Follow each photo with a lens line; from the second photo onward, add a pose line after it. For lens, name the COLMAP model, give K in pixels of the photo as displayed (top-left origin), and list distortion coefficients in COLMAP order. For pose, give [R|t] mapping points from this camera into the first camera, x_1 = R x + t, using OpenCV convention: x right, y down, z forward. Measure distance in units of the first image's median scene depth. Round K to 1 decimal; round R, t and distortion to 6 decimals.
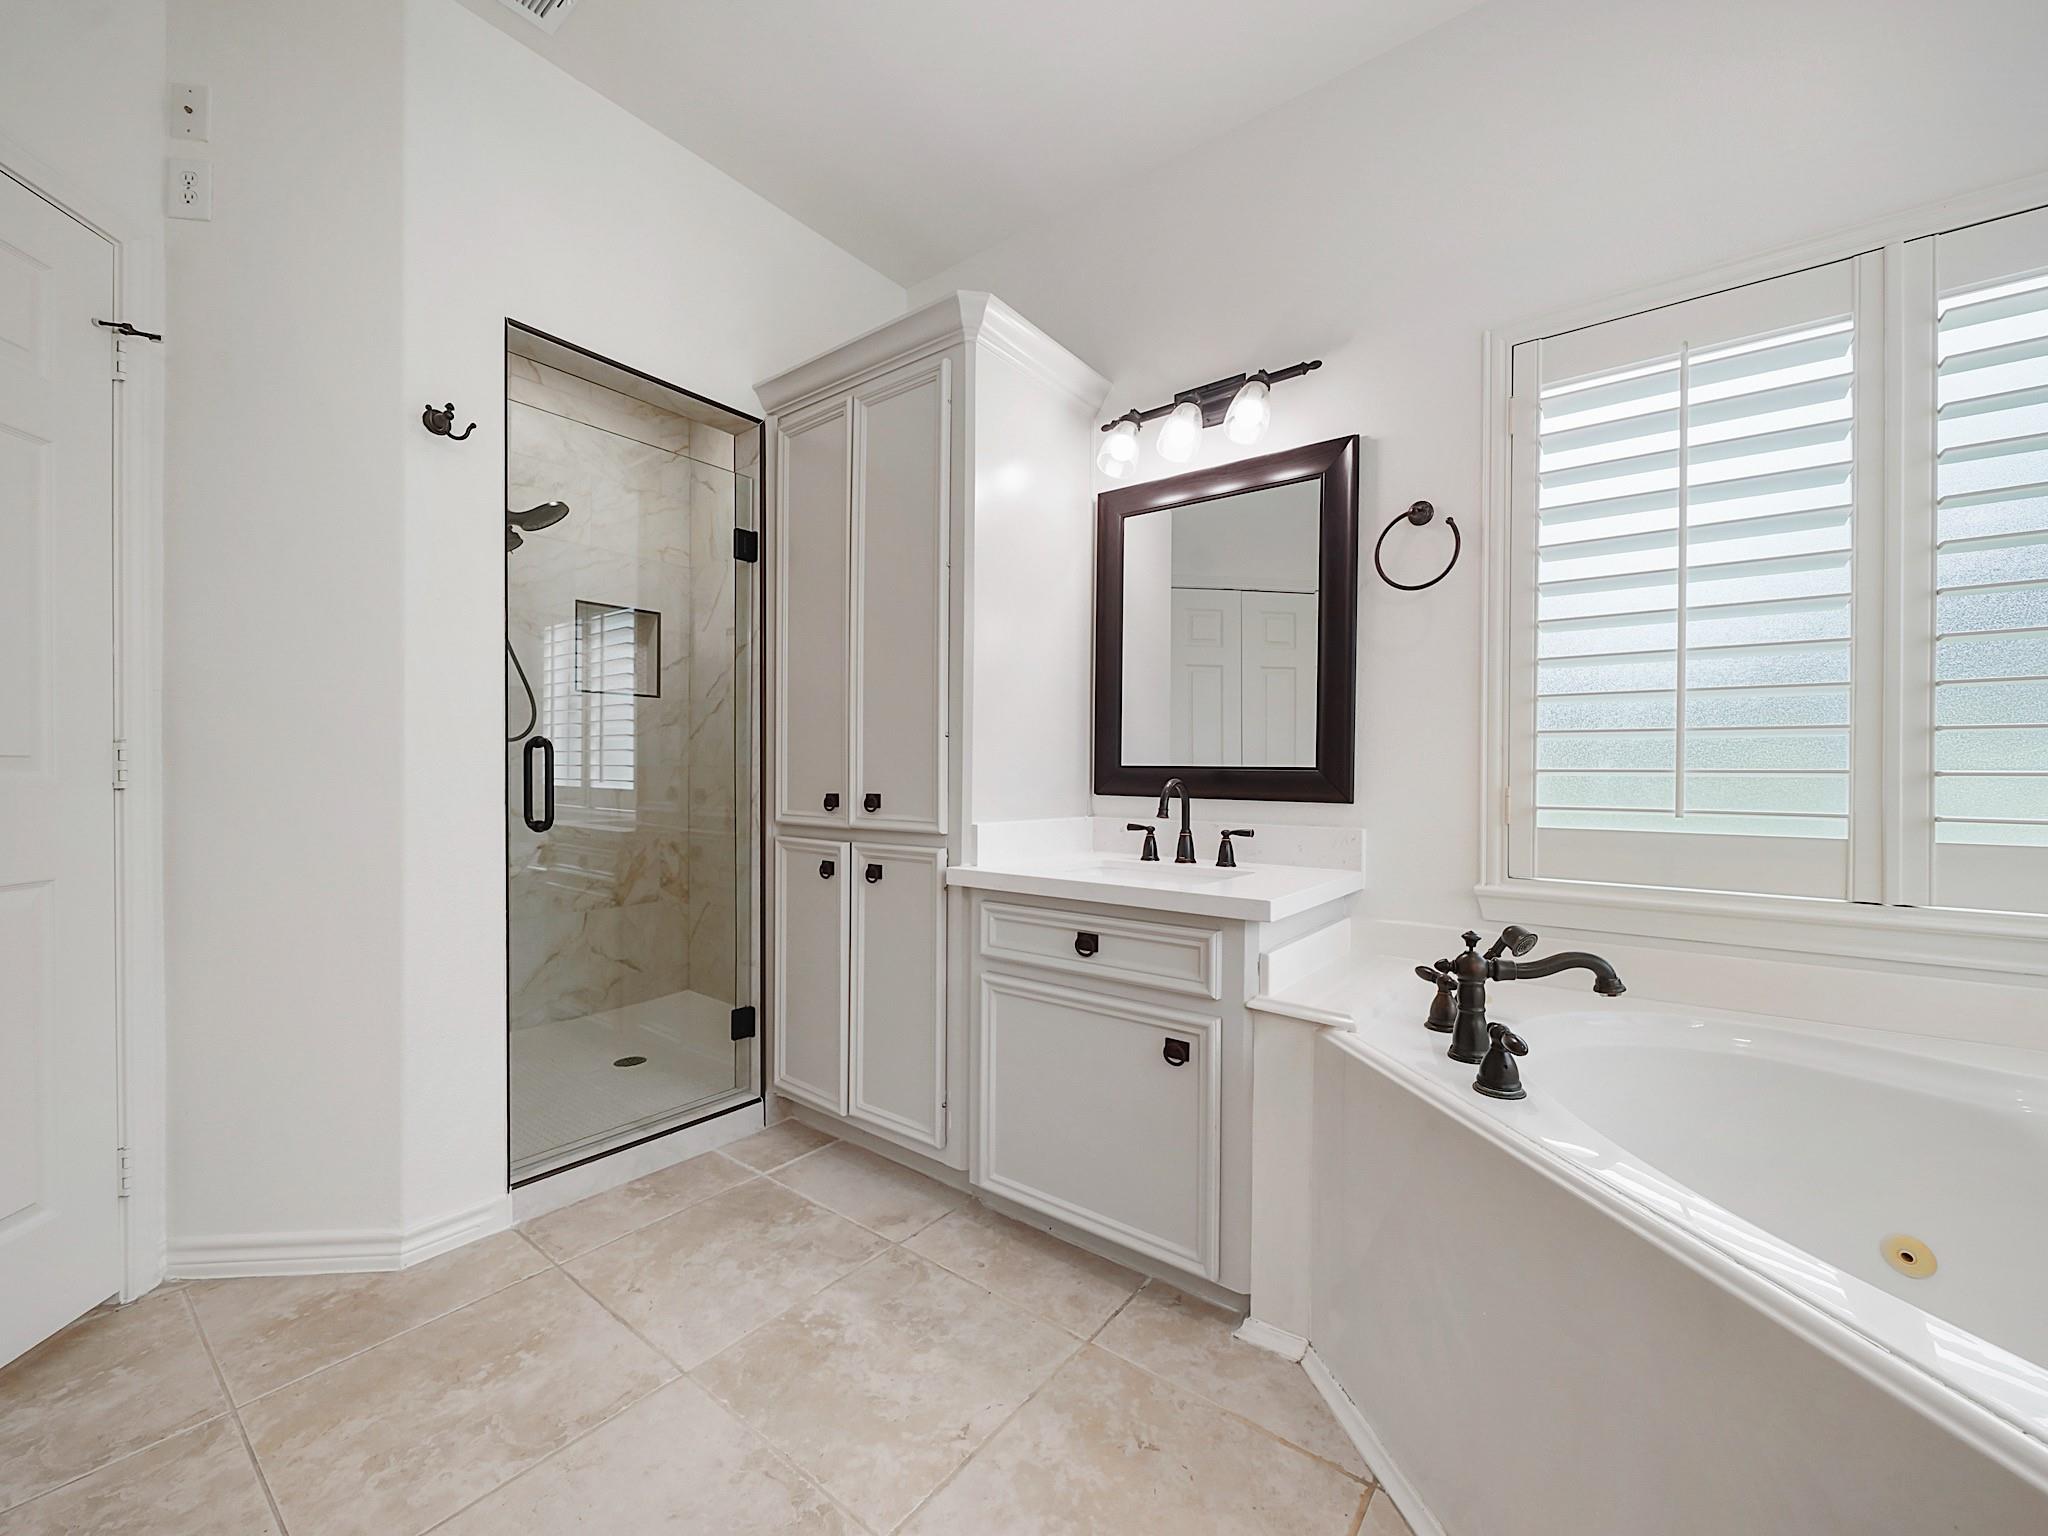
lens RADIAL K [[819.2, 0, 1015.4], [0, 819.2, 779.6], [0, 0, 1]] dist [-0.003857, -0.000490]
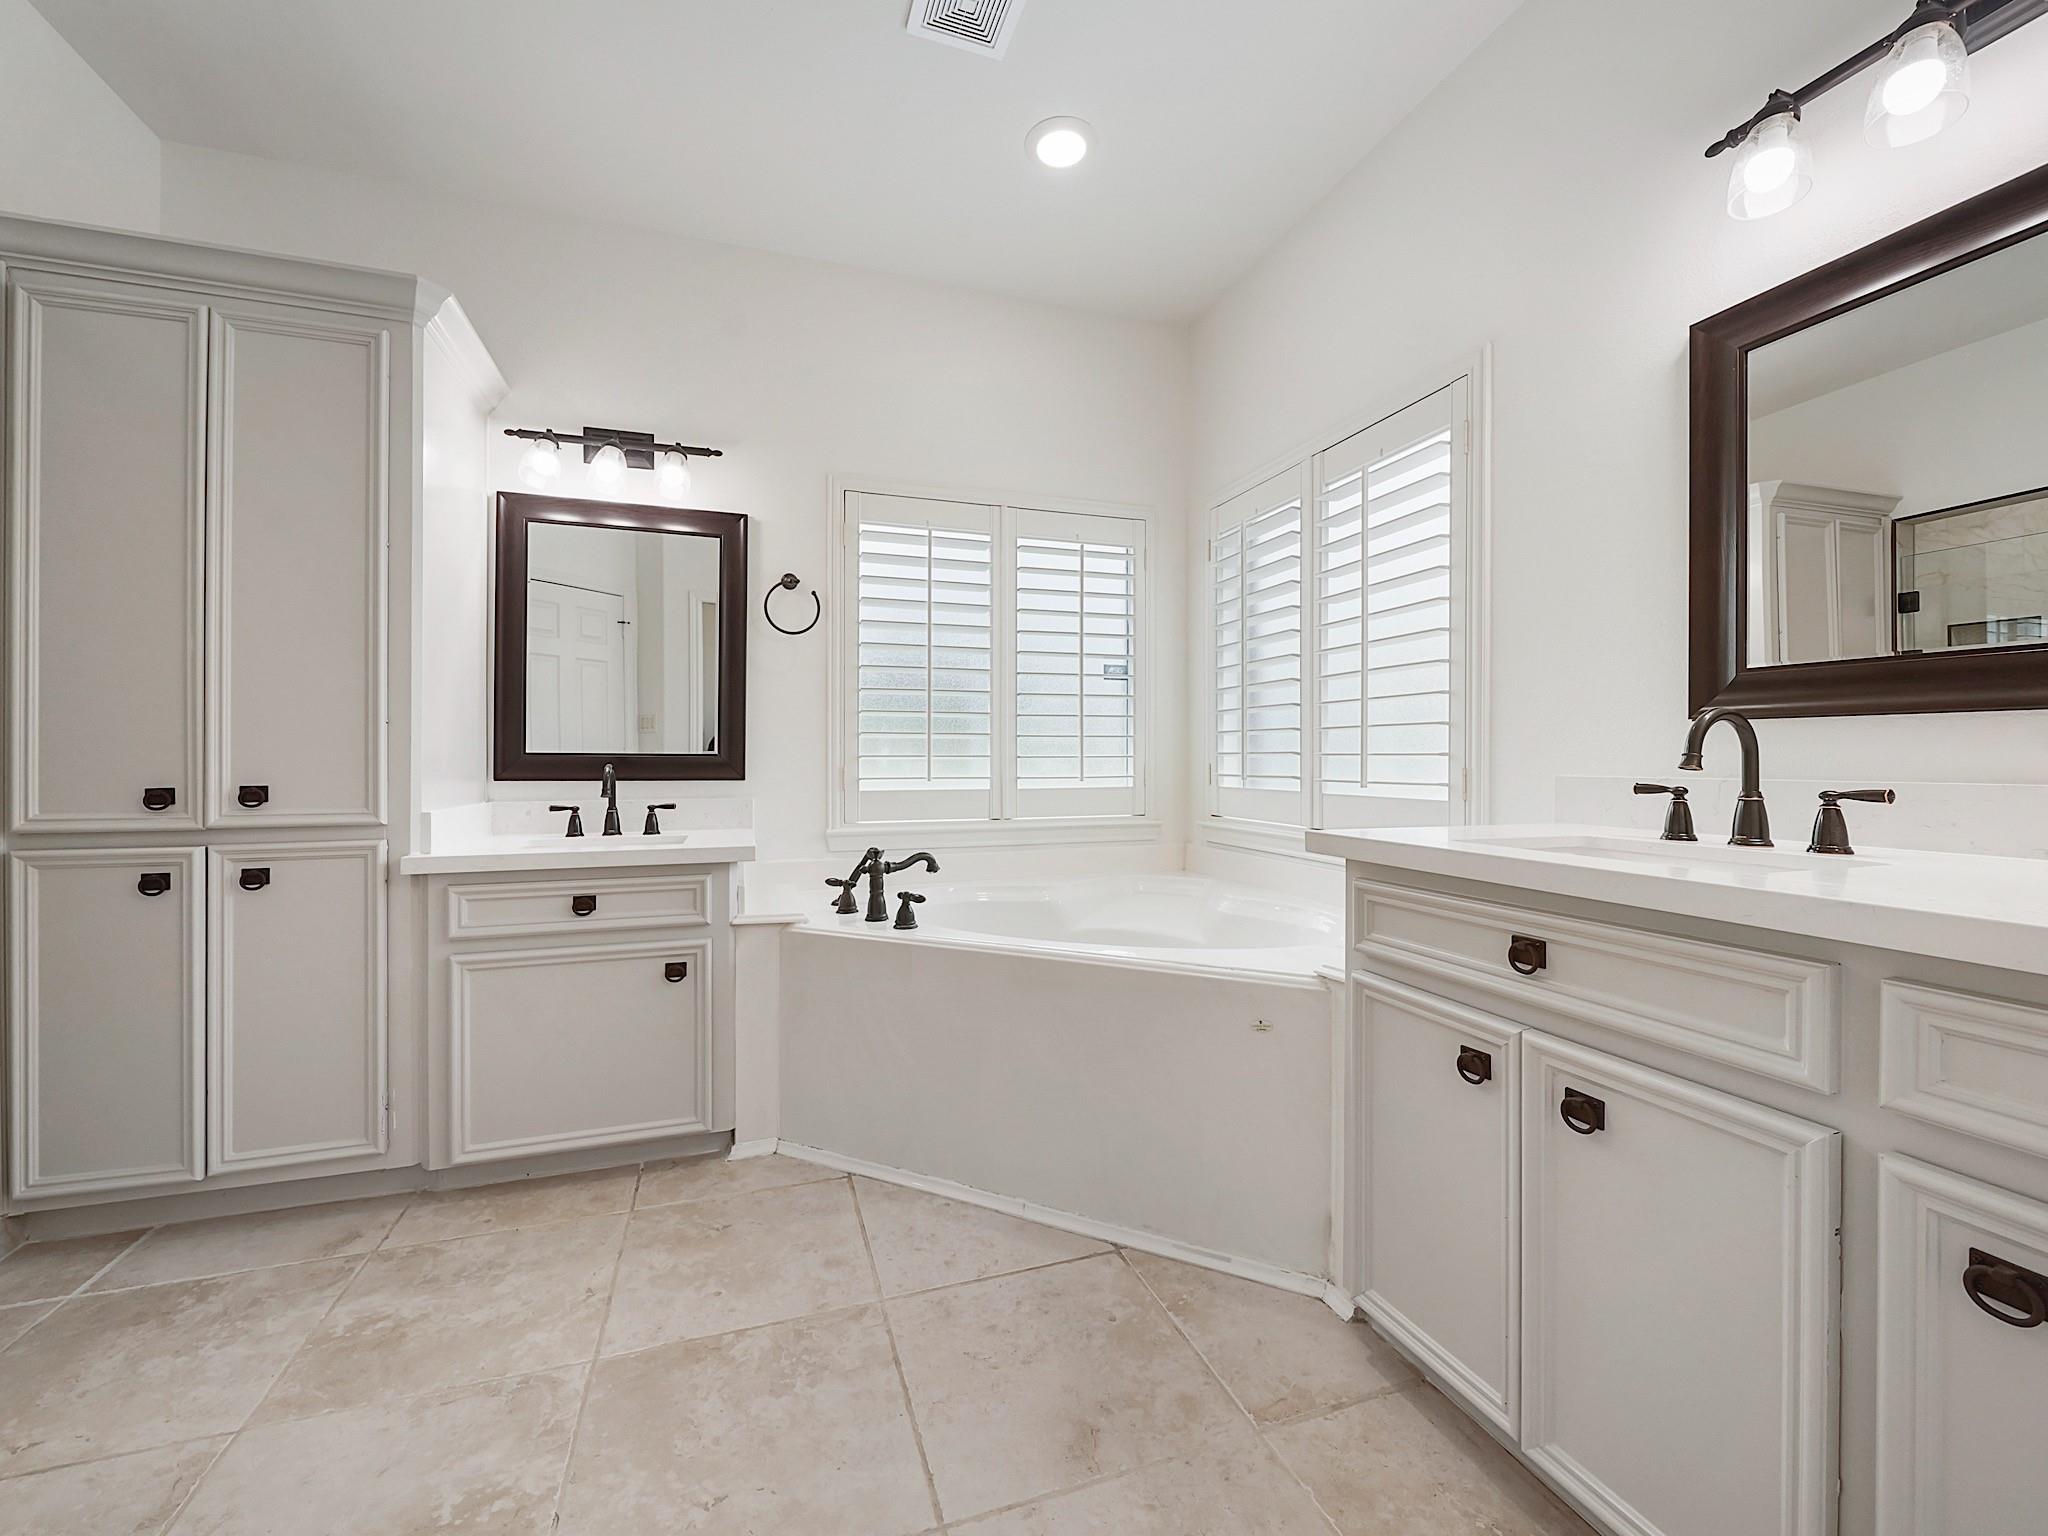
lens RADIAL K [[819.2, 0, 1015.4], [0, 819.2, 779.6], [0, 0, 1]] dist [-0.003857, -0.000490]
pose [[0.558990, -0.027512, 0.828718, -0.495591], [0.012579, 0.999616, 0.024701, -0.000401], [-0.829079, -0.003383, 0.559122, -0.157070]]
